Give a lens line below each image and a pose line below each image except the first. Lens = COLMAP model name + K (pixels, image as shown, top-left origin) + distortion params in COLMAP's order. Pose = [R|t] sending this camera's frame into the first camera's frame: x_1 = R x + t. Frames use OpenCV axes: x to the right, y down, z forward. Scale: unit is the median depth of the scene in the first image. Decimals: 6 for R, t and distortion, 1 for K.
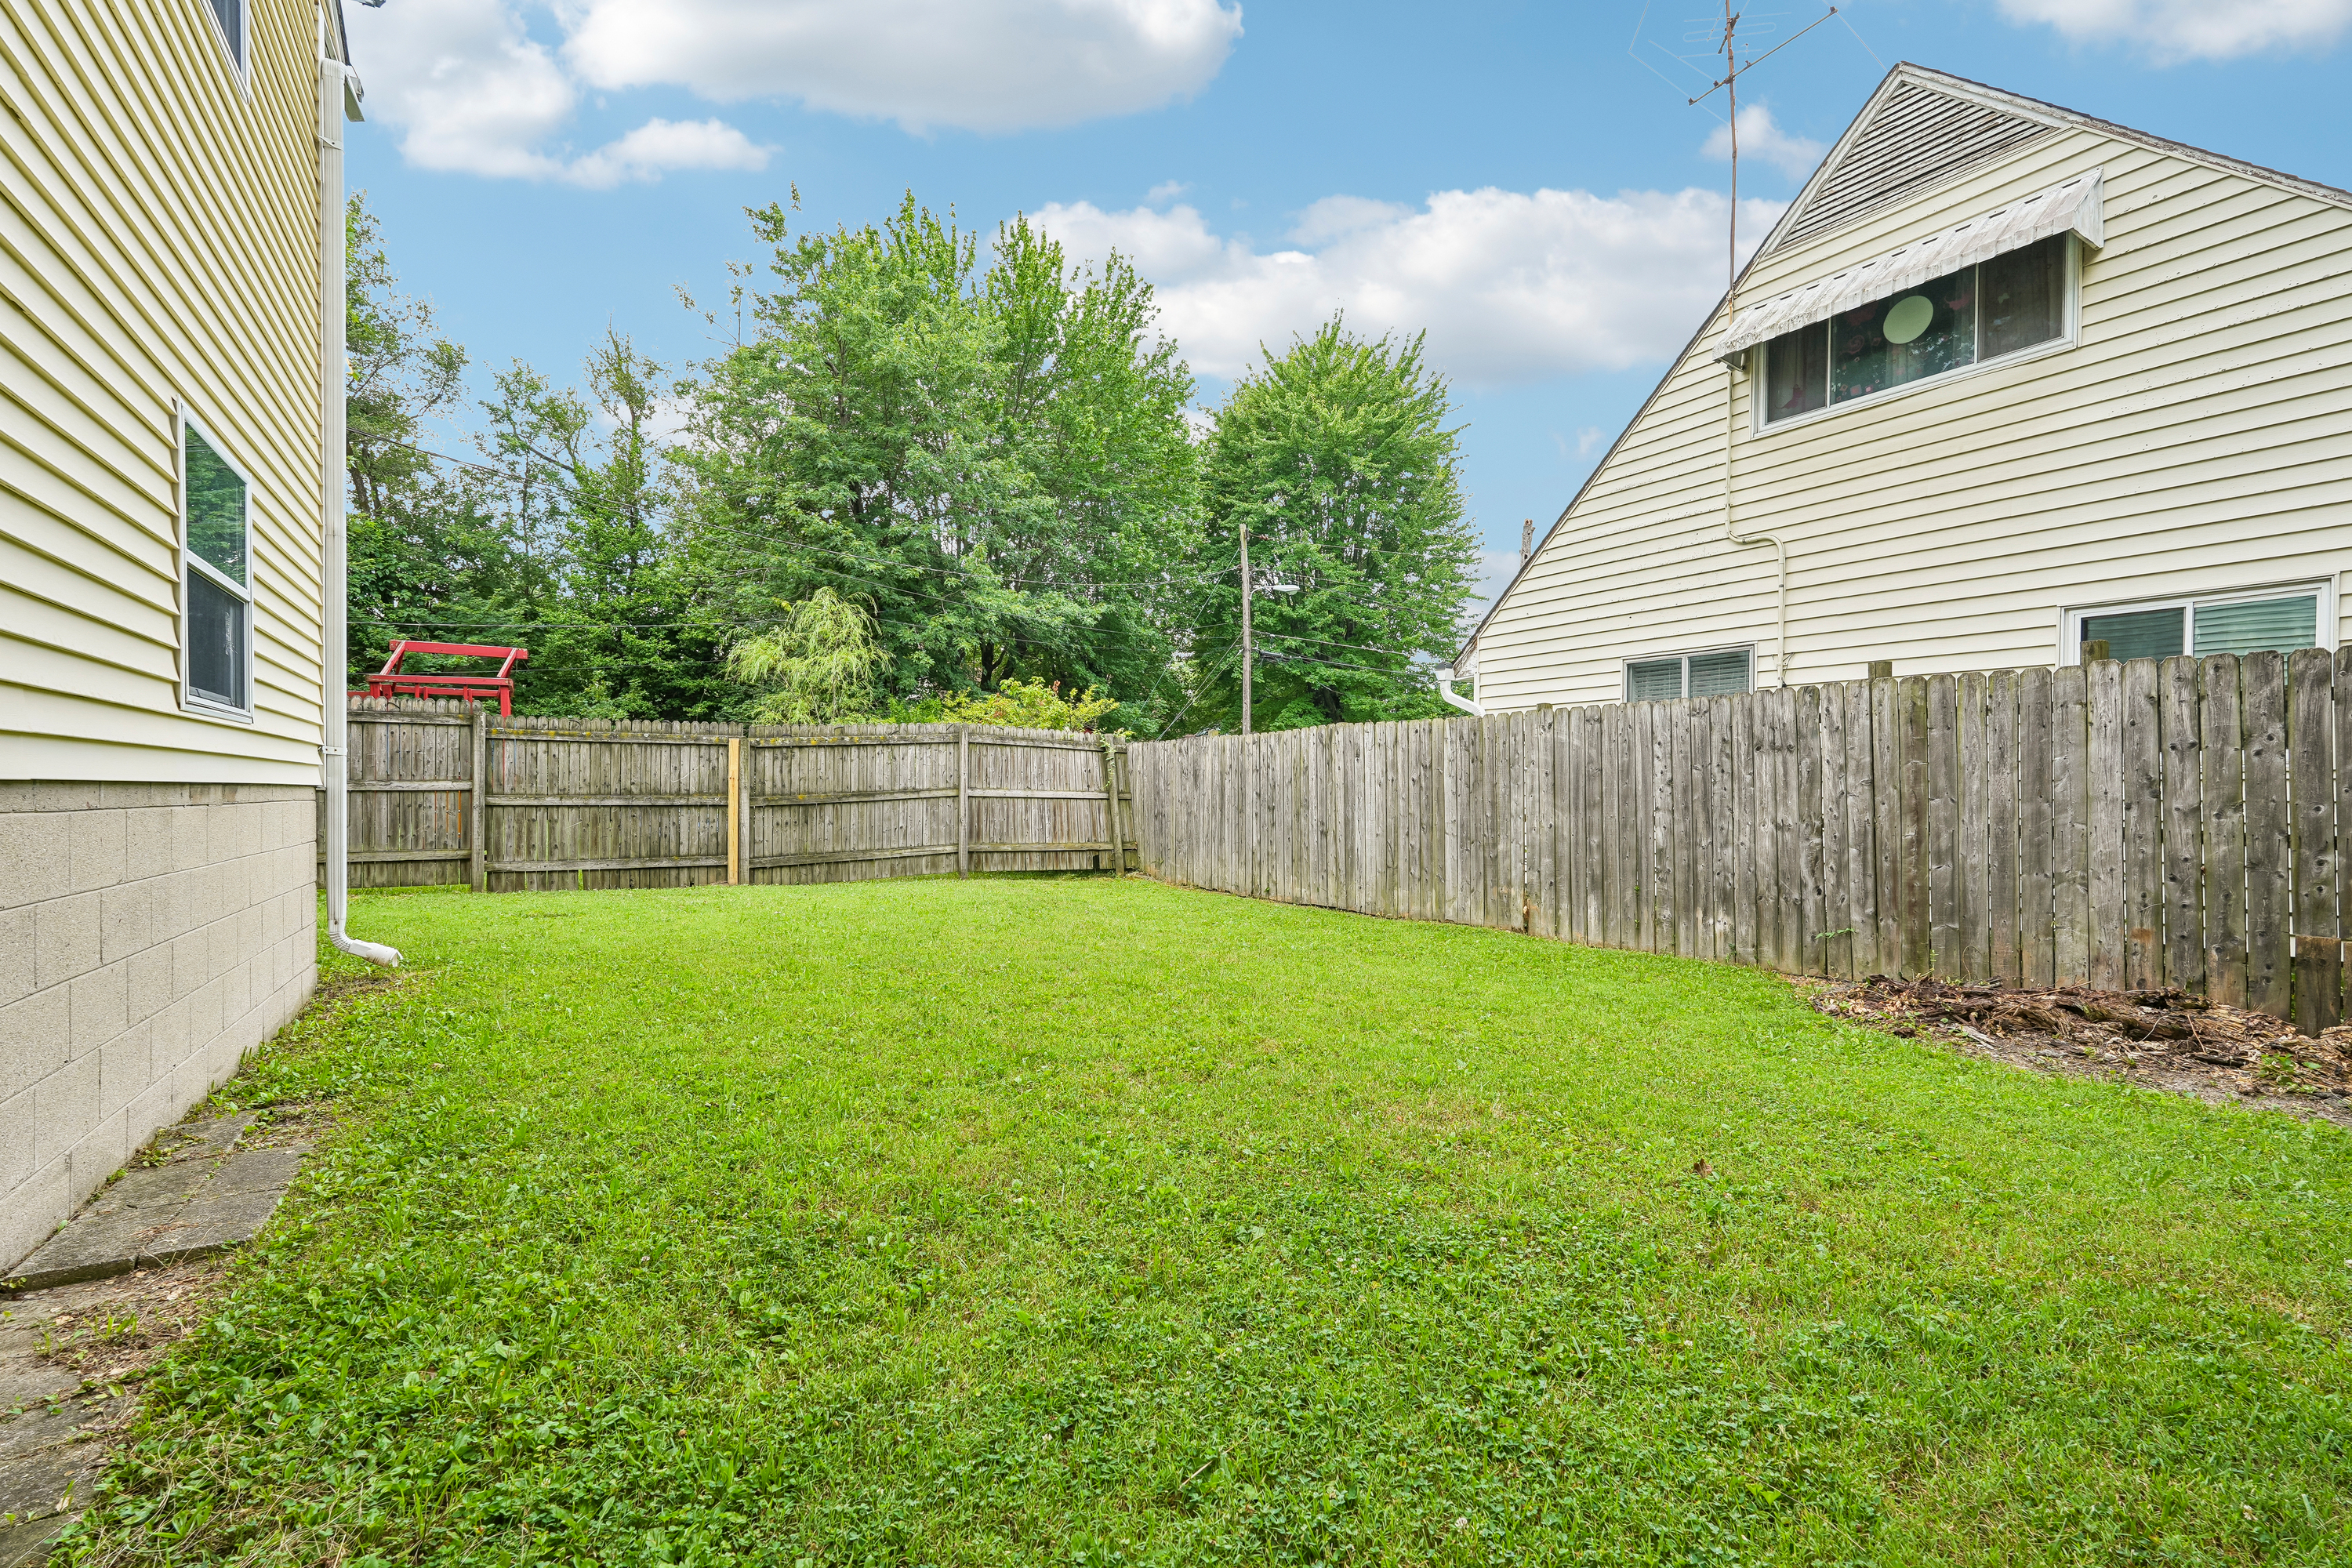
lens RADIAL K [[1035.3, 0, 1176.3], [0, 1035.3, 786.3], [0, 0, 1]] dist [-0.012457, 0.007074]
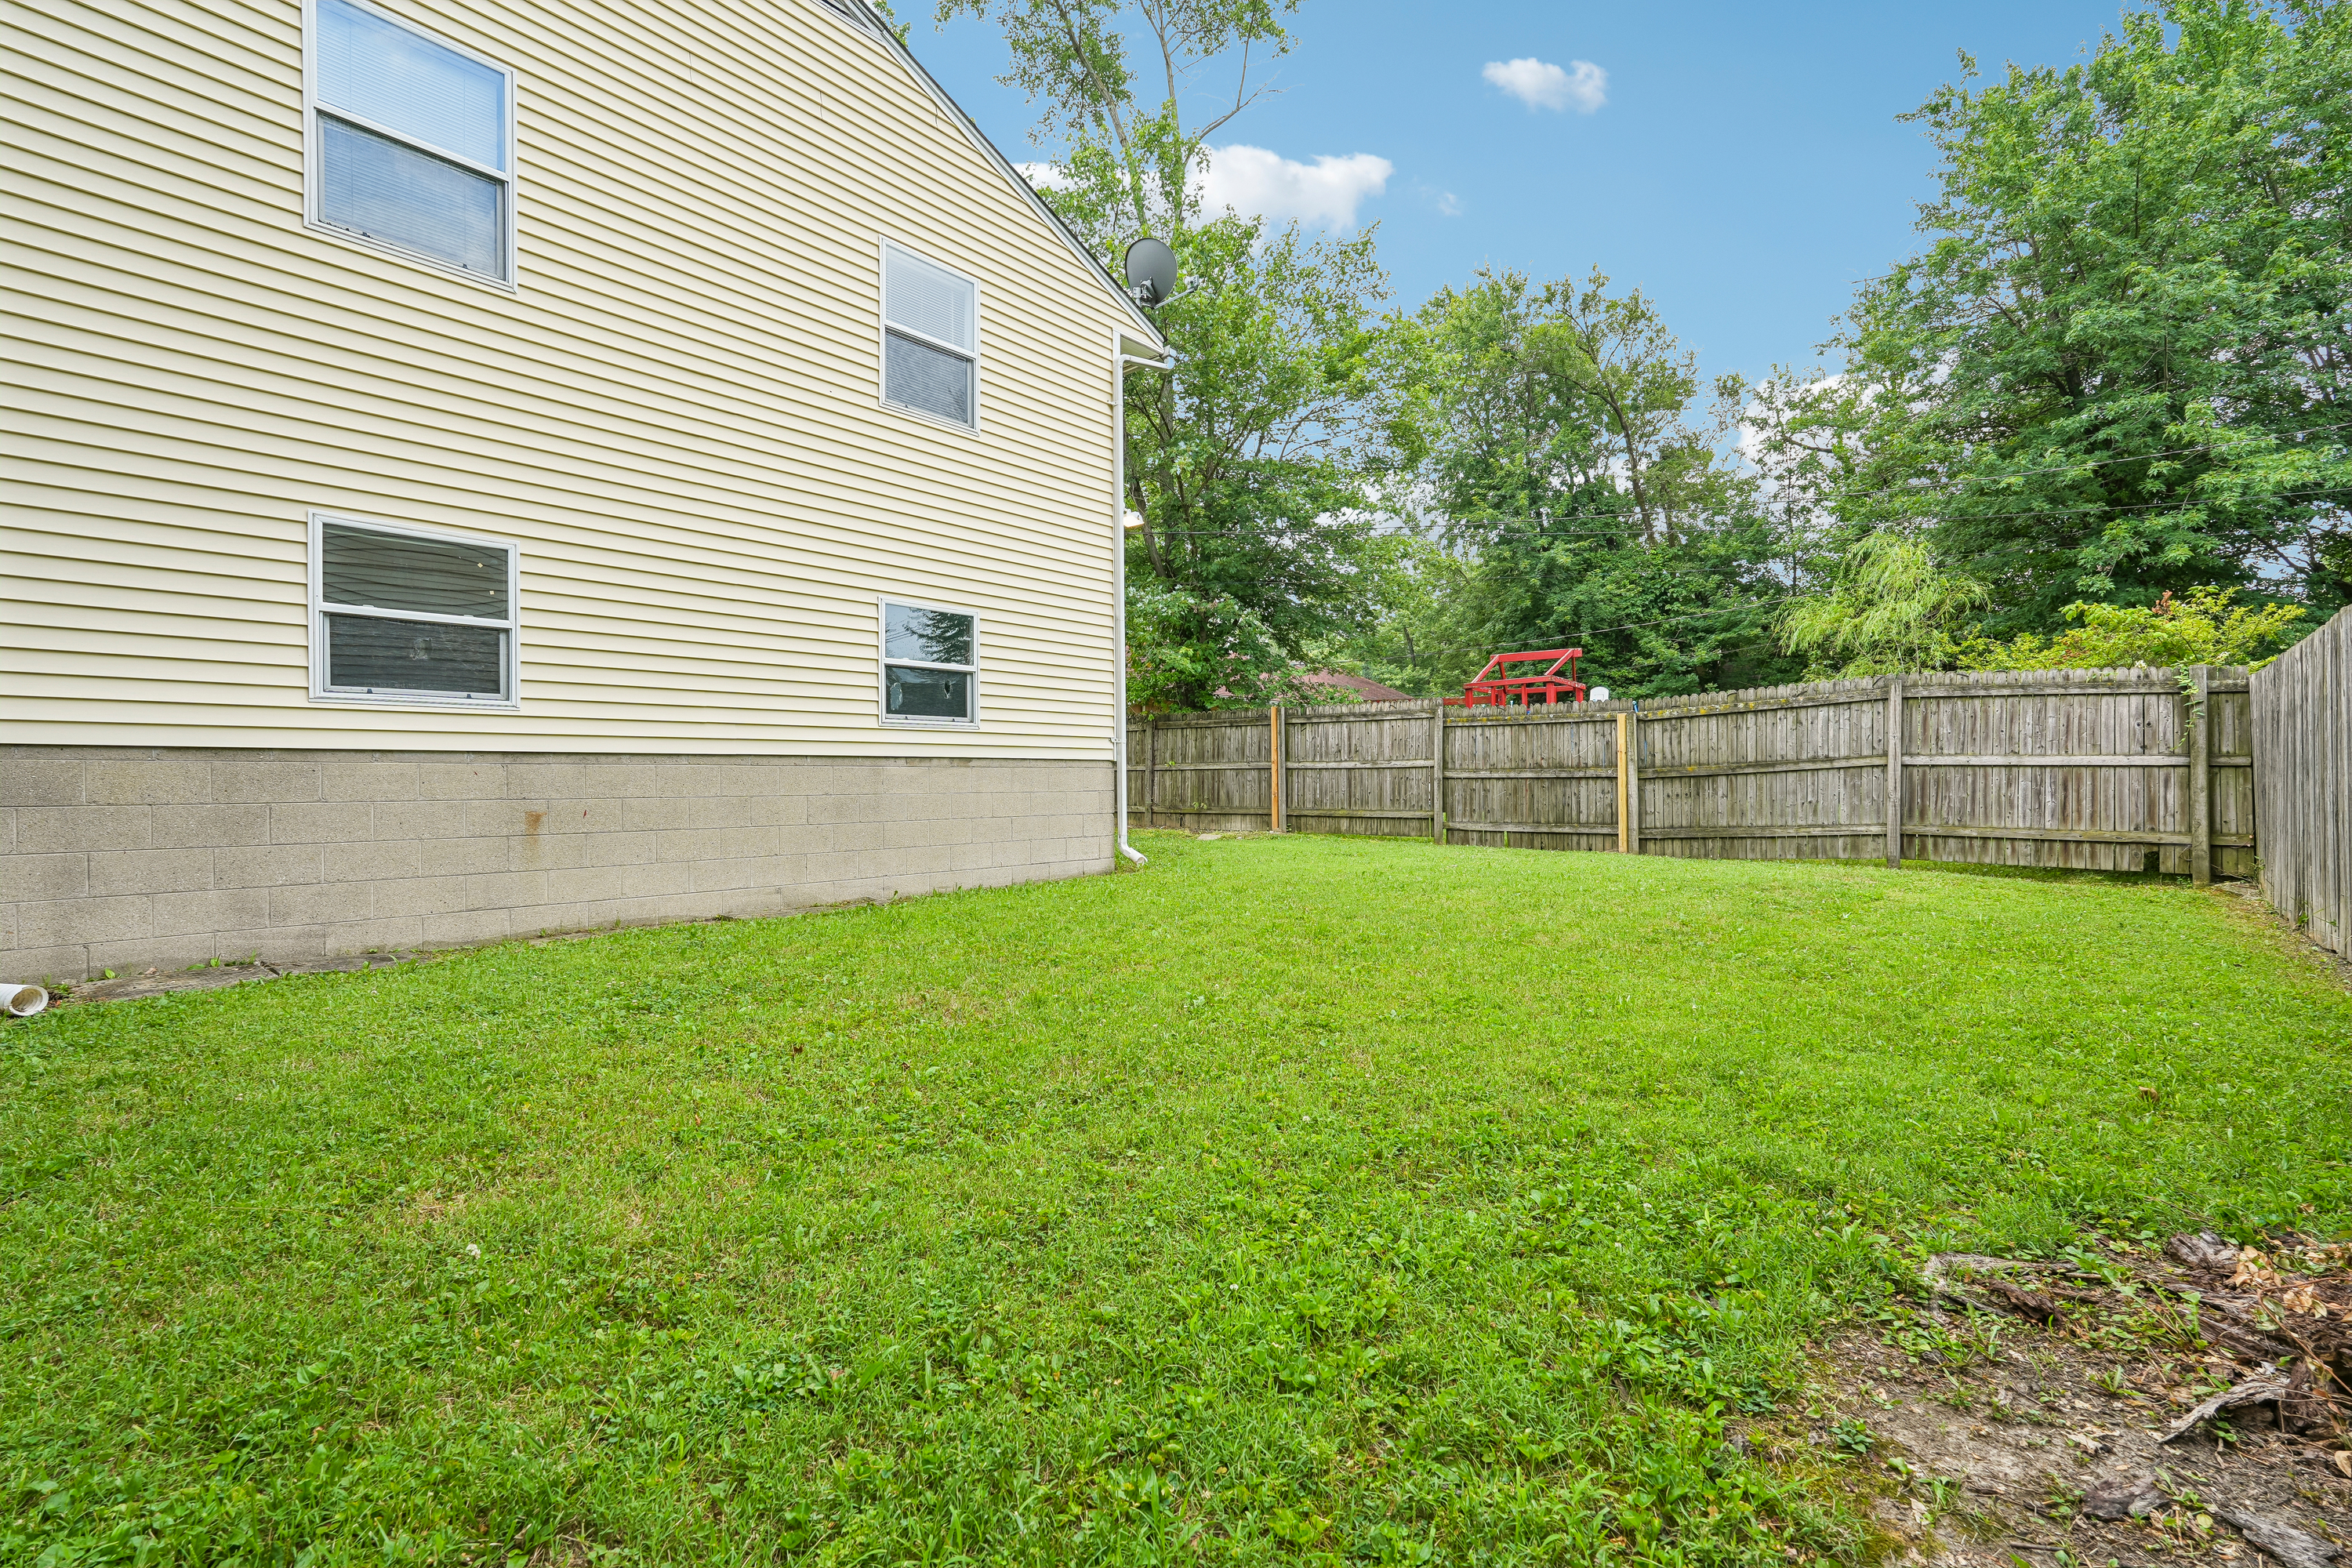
lens RADIAL K [[1035.3, 0, 1197.4], [0, 1035.3, 770.9], [0, 0, 1]] dist [-0.012457, 0.007074]
pose [[0.316355, -0.014426, -0.948531, 0.414262], [0.012052, 0.999865, -0.011187, 0.017858], [0.948564, -0.007893, 0.316486, 0.249337]]
